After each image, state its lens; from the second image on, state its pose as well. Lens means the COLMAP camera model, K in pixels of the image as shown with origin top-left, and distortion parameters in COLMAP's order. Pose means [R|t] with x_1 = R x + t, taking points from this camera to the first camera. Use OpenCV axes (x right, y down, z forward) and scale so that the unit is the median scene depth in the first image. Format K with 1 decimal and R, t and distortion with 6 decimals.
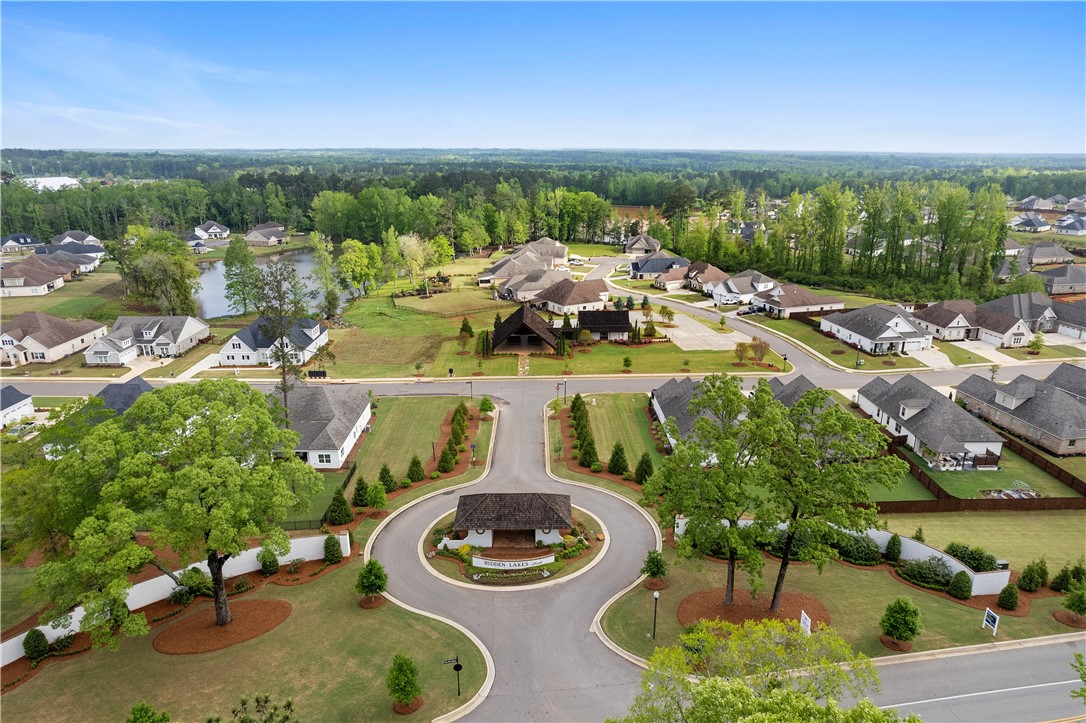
lens RADIAL K [[672.5, 0, 552.9], [0, 672.5, 388.8], [0, 0, 1]] dist [-0.077736, 0.067094]
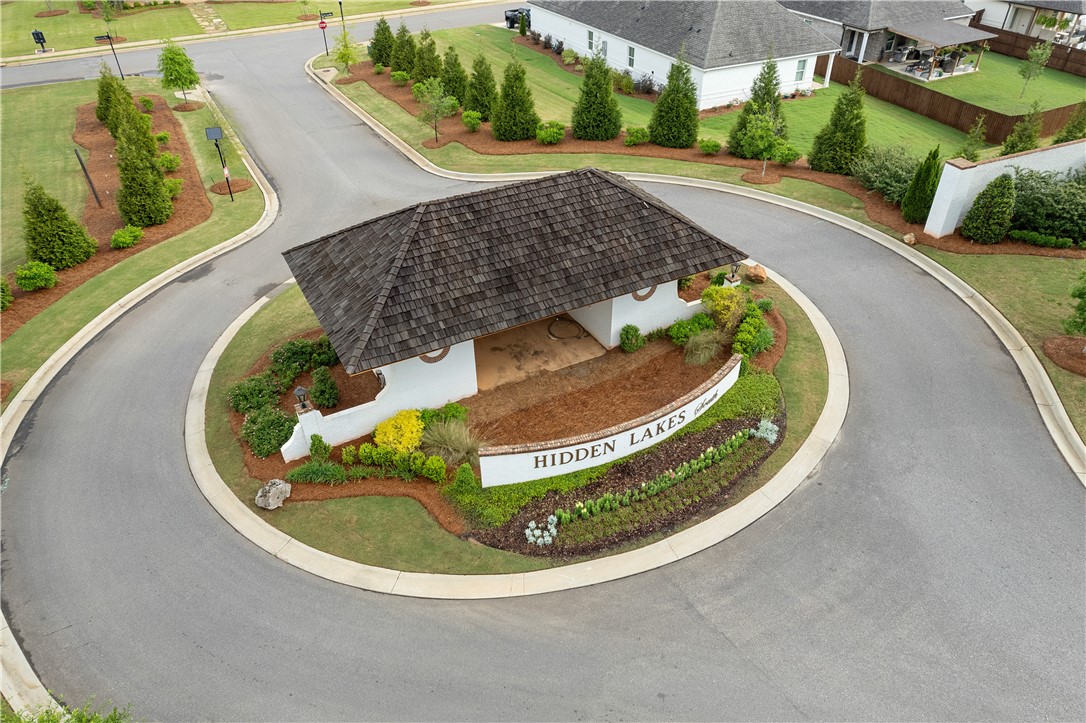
lens RADIAL K [[672.5, 0, 552.9], [0, 672.5, 388.8], [0, 0, 1]] dist [-0.077736, 0.067094]
pose [[0.870819, -0.298101, 0.390908, -0.175239], [0.144948, 0.915516, 0.375261, 0.131452], [-0.469749, -0.270124, 0.840458, 0.742796]]
